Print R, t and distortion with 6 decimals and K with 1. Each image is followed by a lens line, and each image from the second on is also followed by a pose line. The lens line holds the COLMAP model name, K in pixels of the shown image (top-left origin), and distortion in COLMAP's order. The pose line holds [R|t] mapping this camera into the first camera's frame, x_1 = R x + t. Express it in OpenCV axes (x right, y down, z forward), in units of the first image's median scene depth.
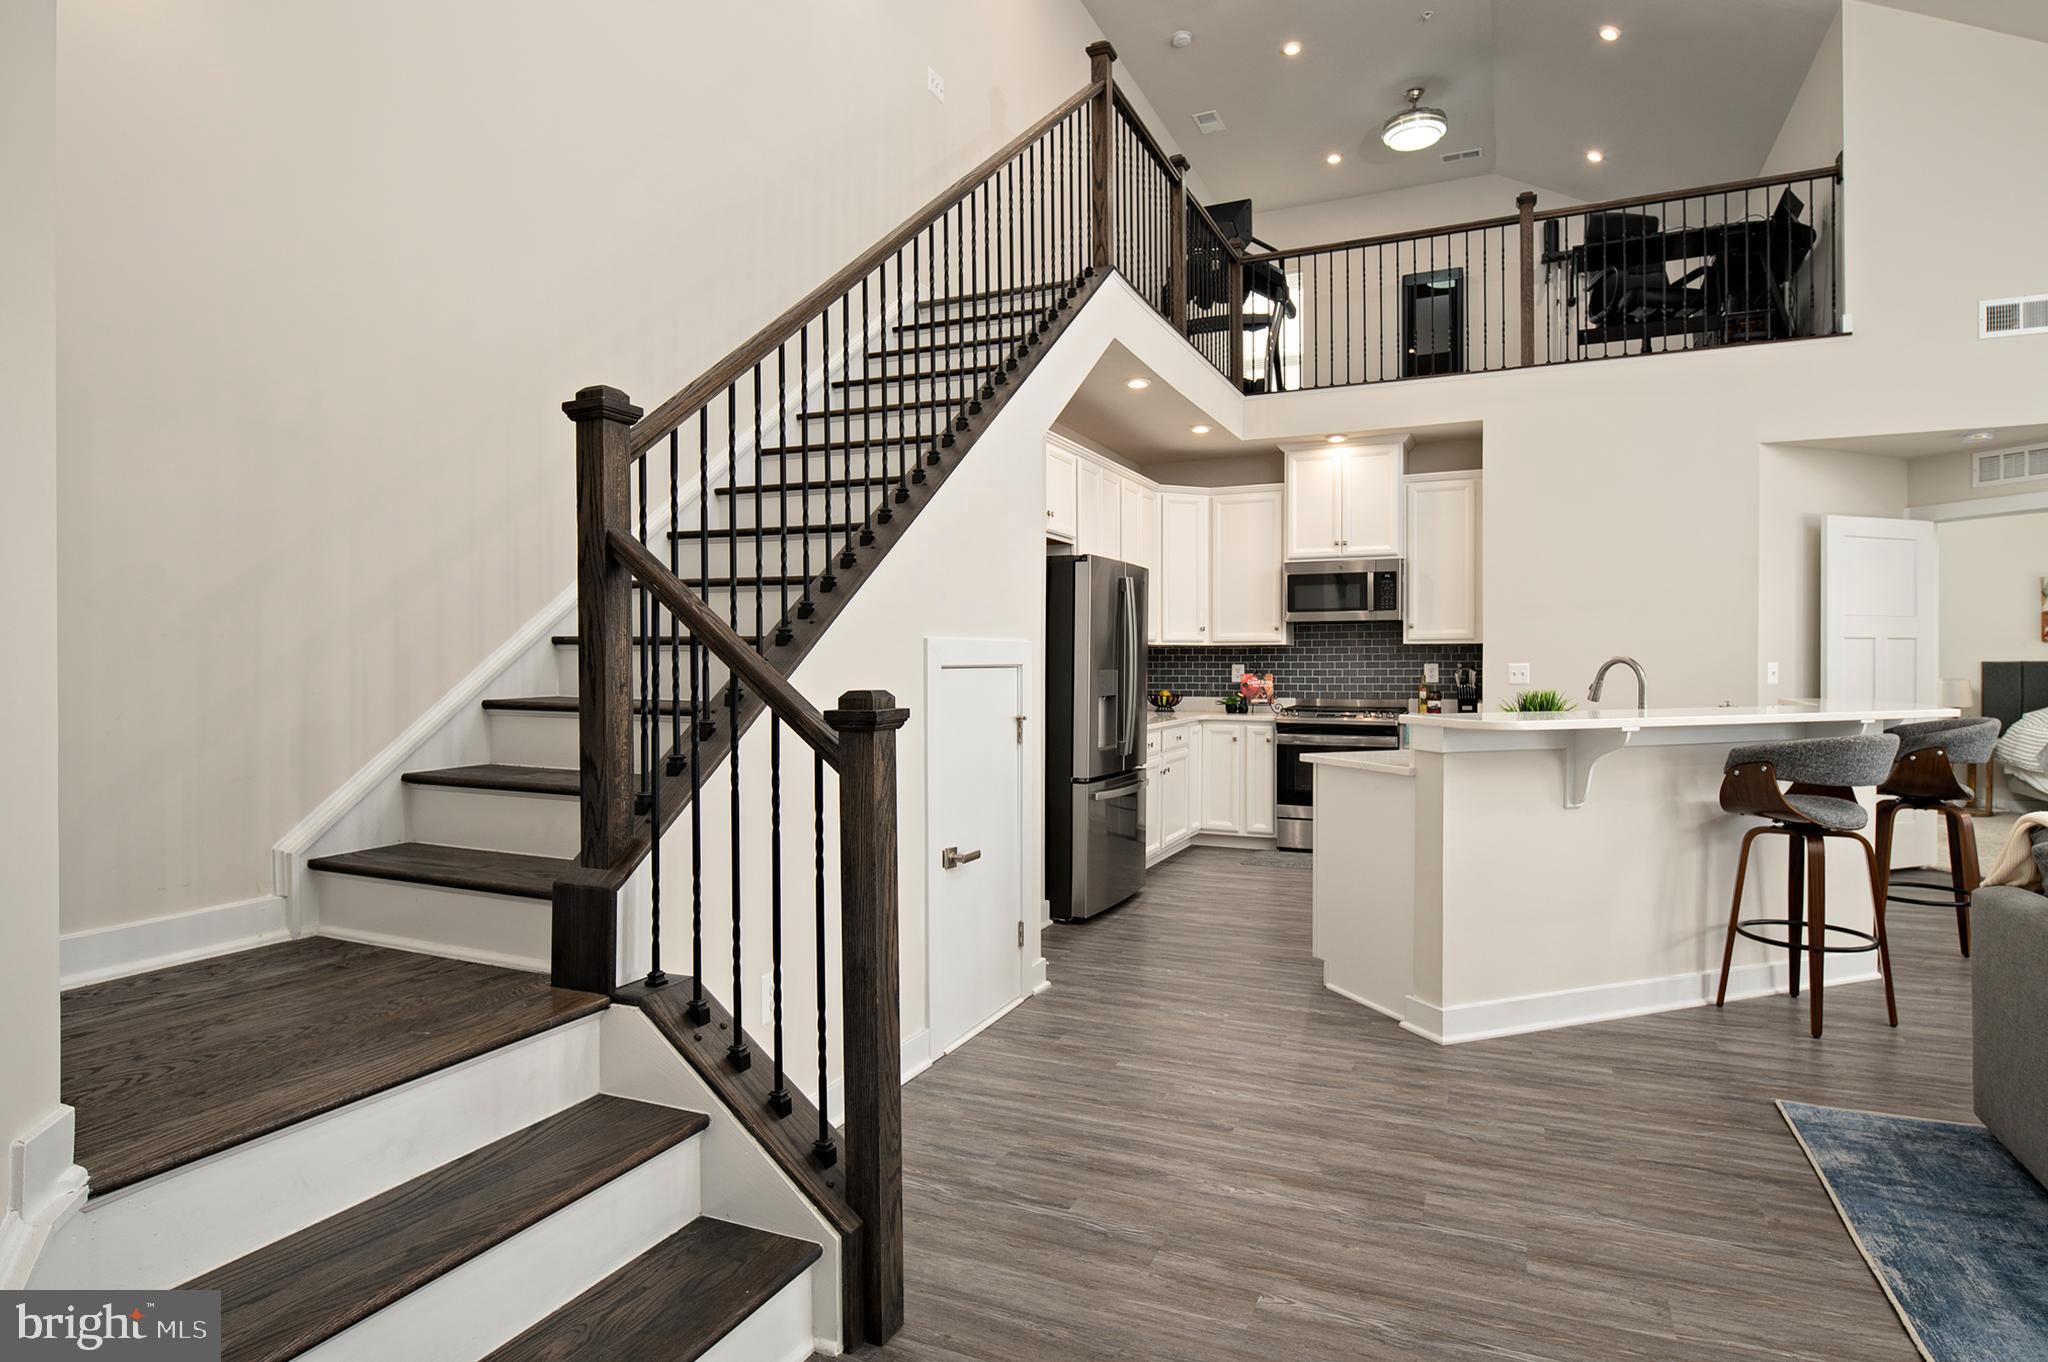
lens RADIAL K [[1117.3, 0, 1014.0], [0, 1117.3, 676.3], [0, 0, 1]] dist [-0.005635, -0.002439]
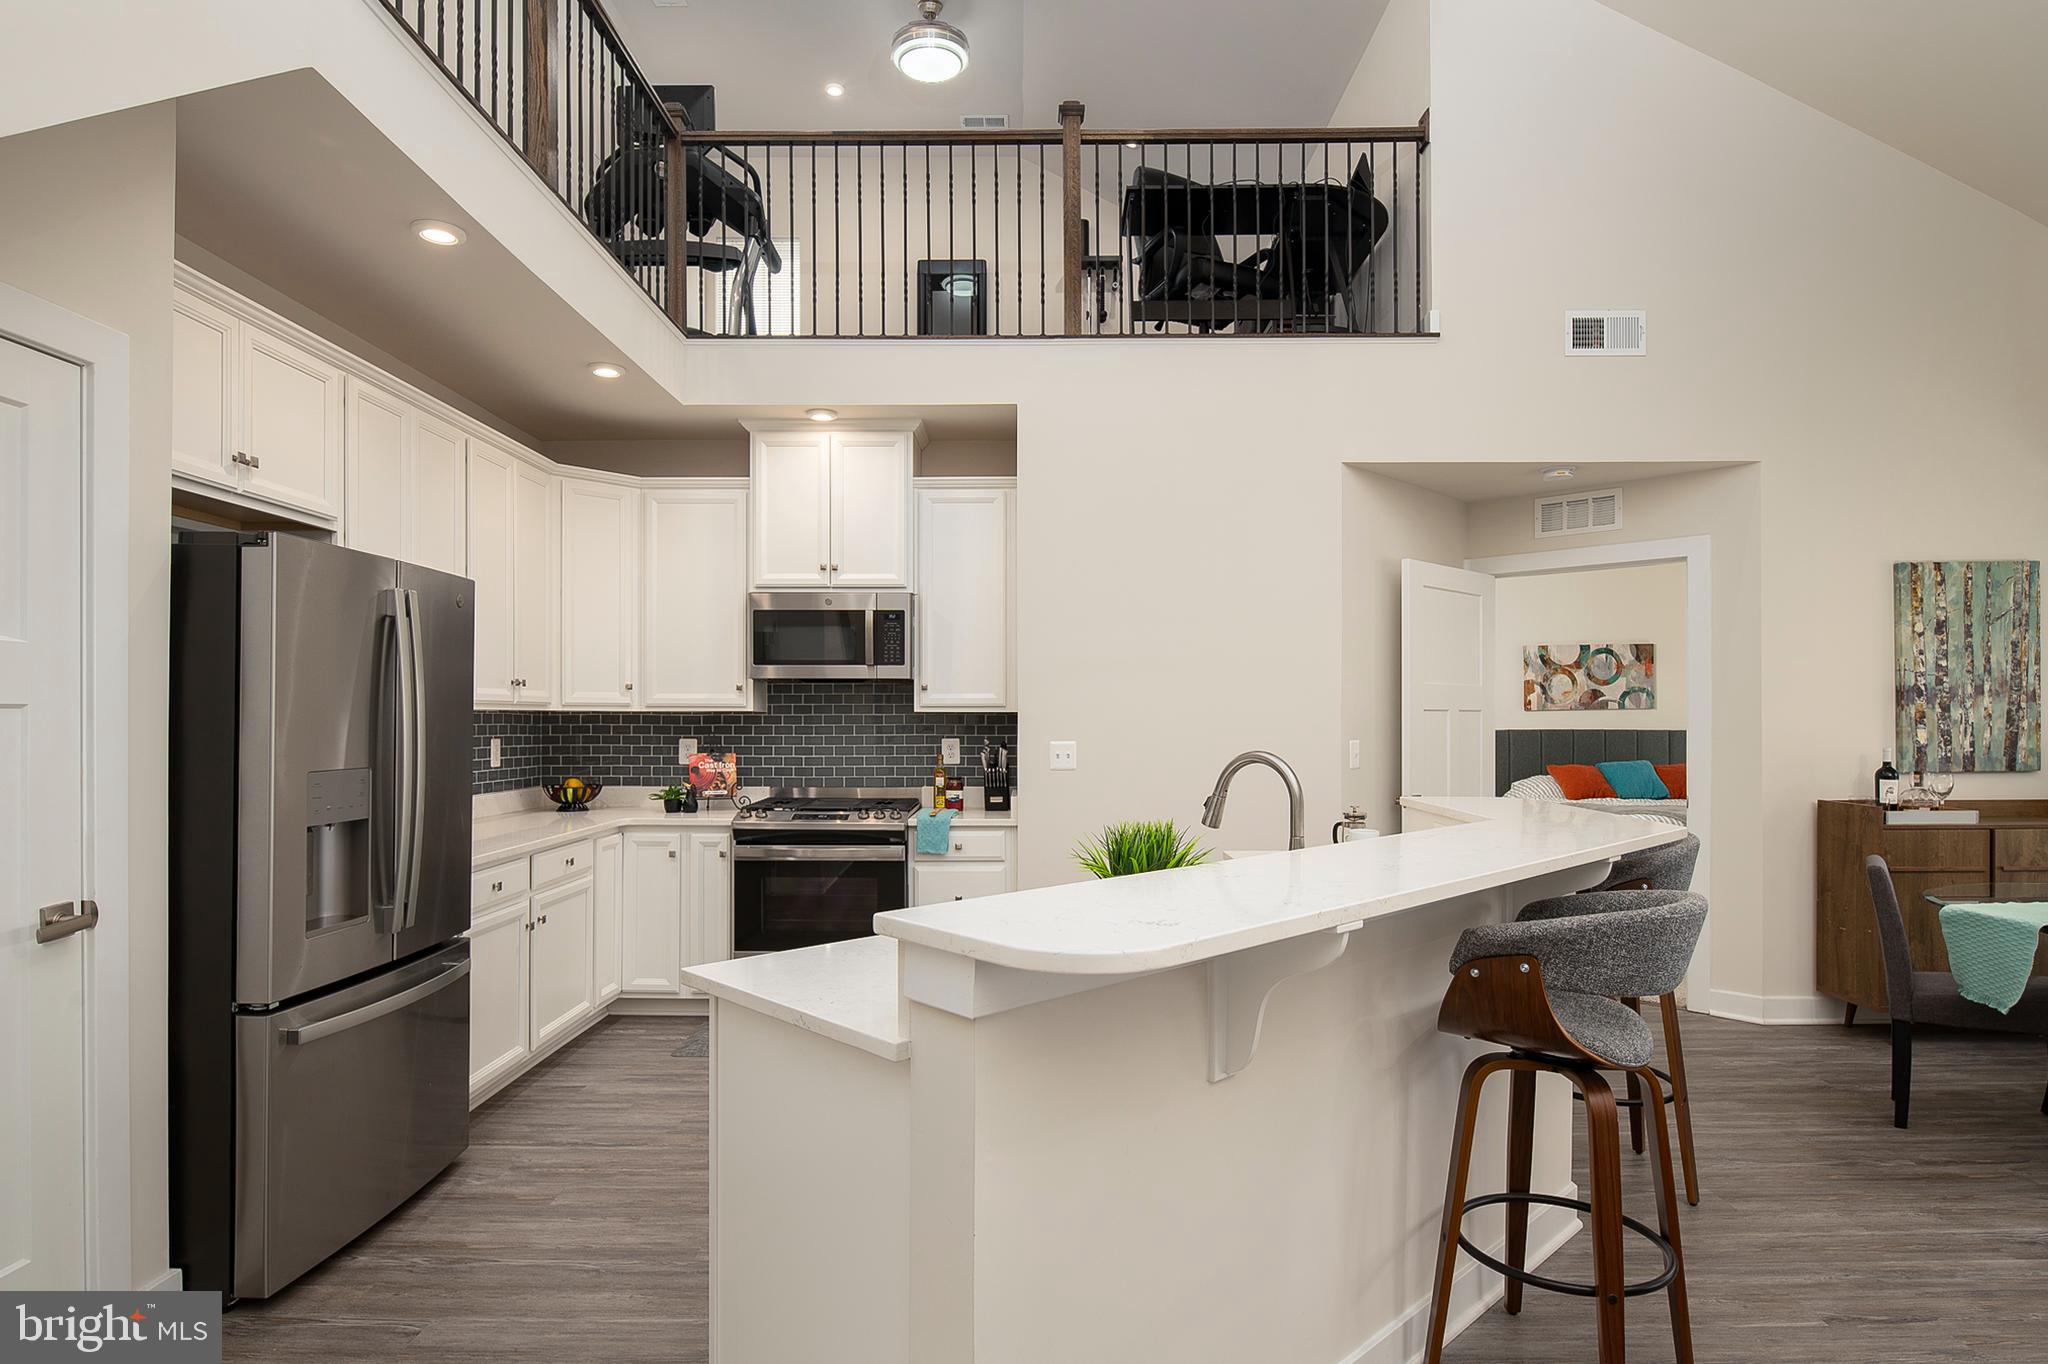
lens RADIAL K [[1112.7, 0, 1020.4], [0, 1112.7, 719.3], [0, 0, 1]] dist [-0.005060, -0.002426]
pose [[0.914052, 0.001811, 0.405594, 0.194592], [0.002139, 0.999955, -0.009286, -0.028292], [-0.405592, 0.009356, 0.914006, 0.511578]]
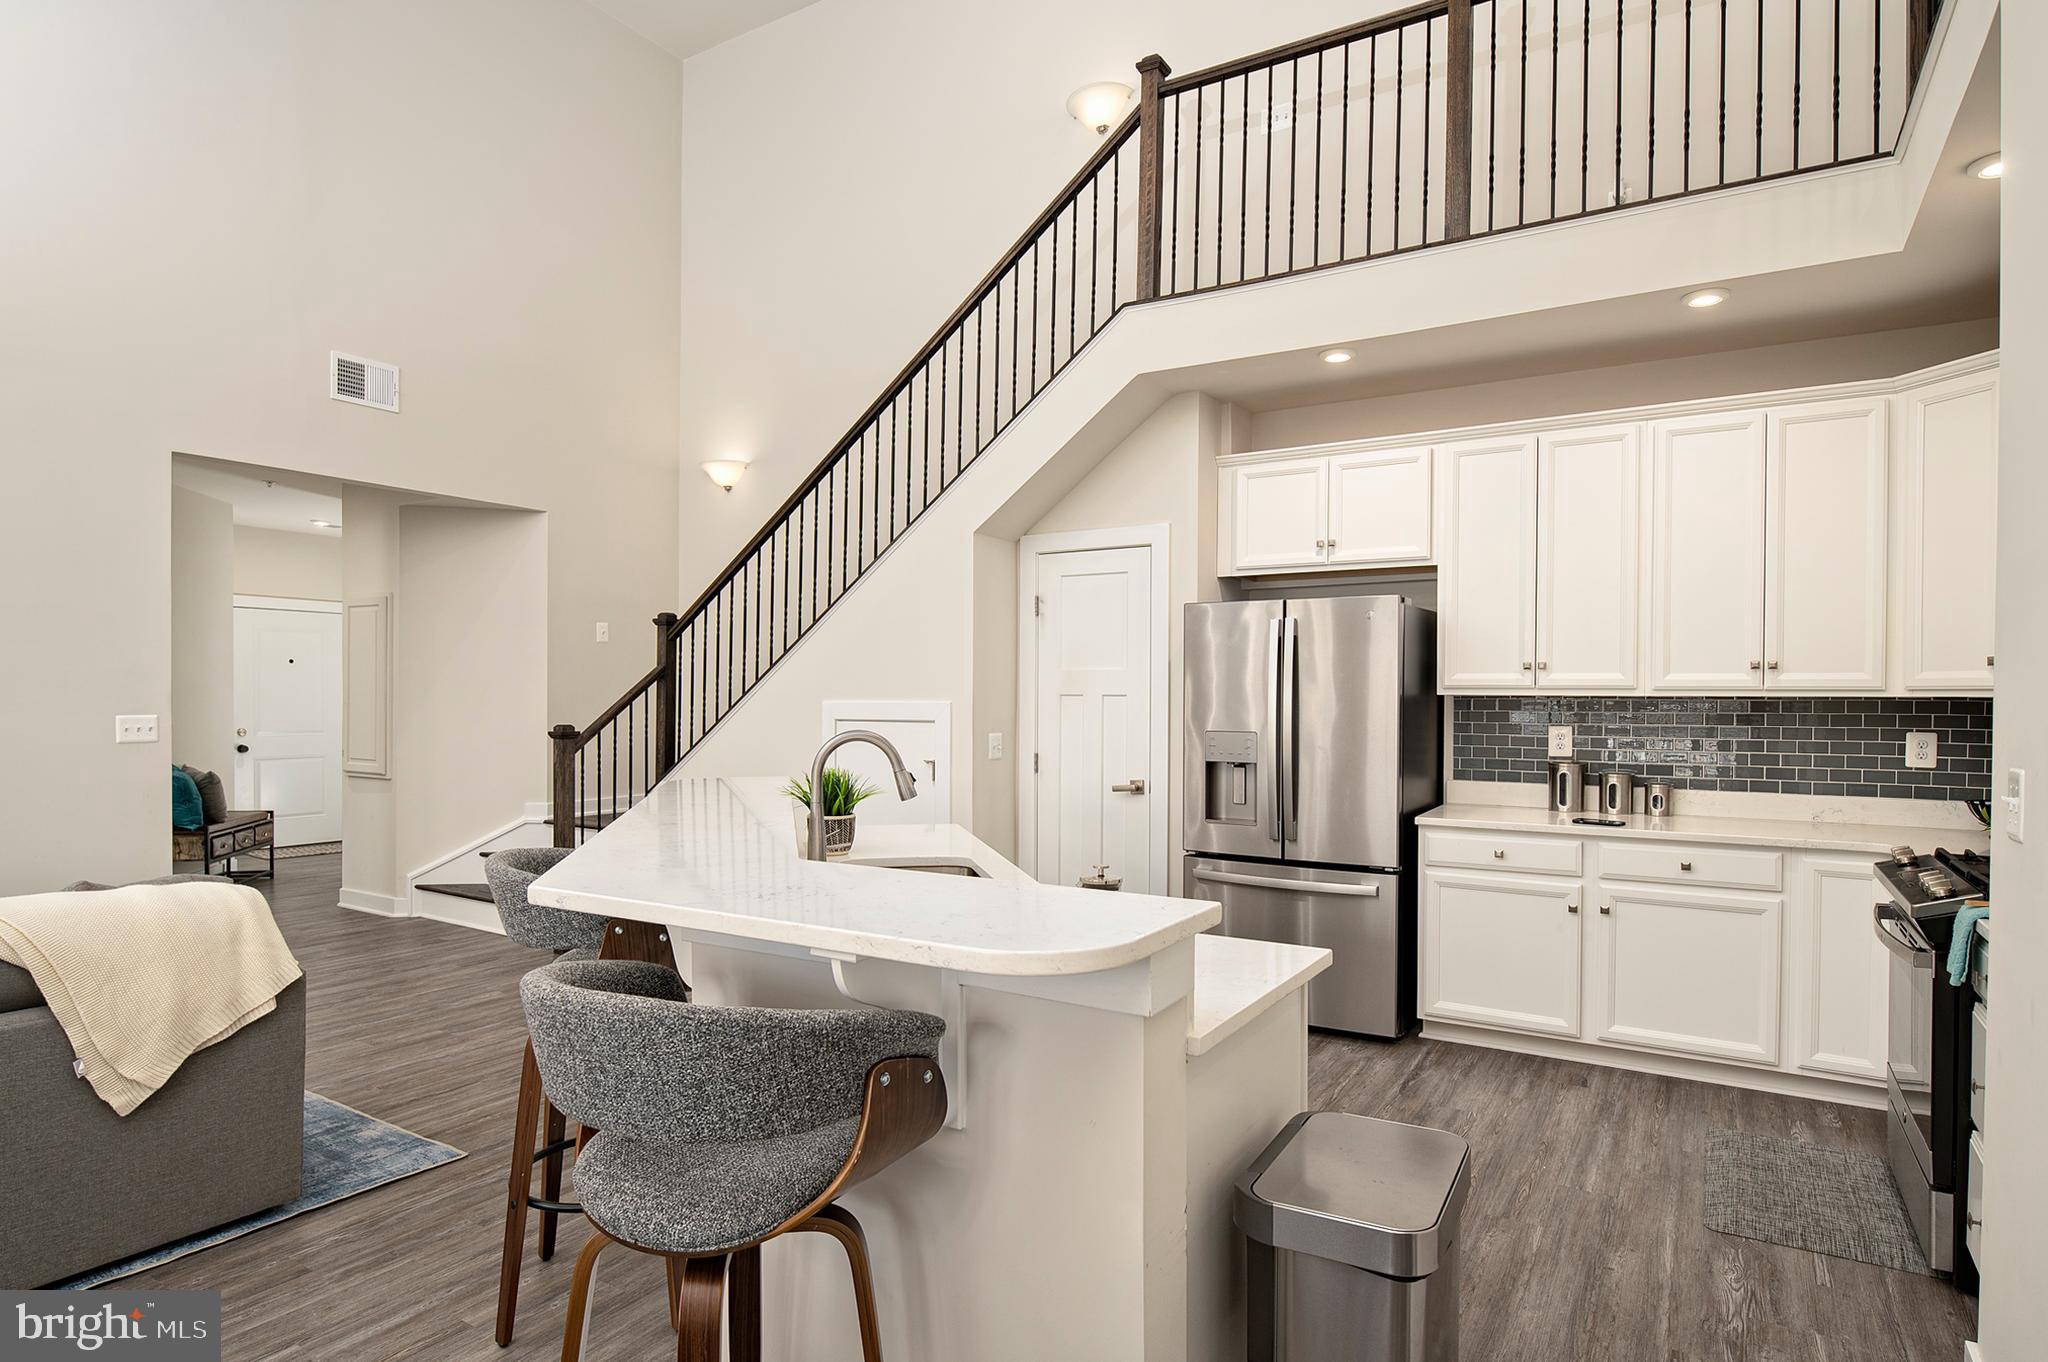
lens RADIAL K [[1112.7, 0, 1020.4], [0, 1112.7, 718.3], [0, 0, 1]] dist [-0.005060, -0.002426]
pose [[-0.132331, 0.019289, -0.991018, 1.143271], [-0.016522, 0.999629, 0.021663, -0.038909], [0.991068, 0.019240, -0.131964, 1.147343]]
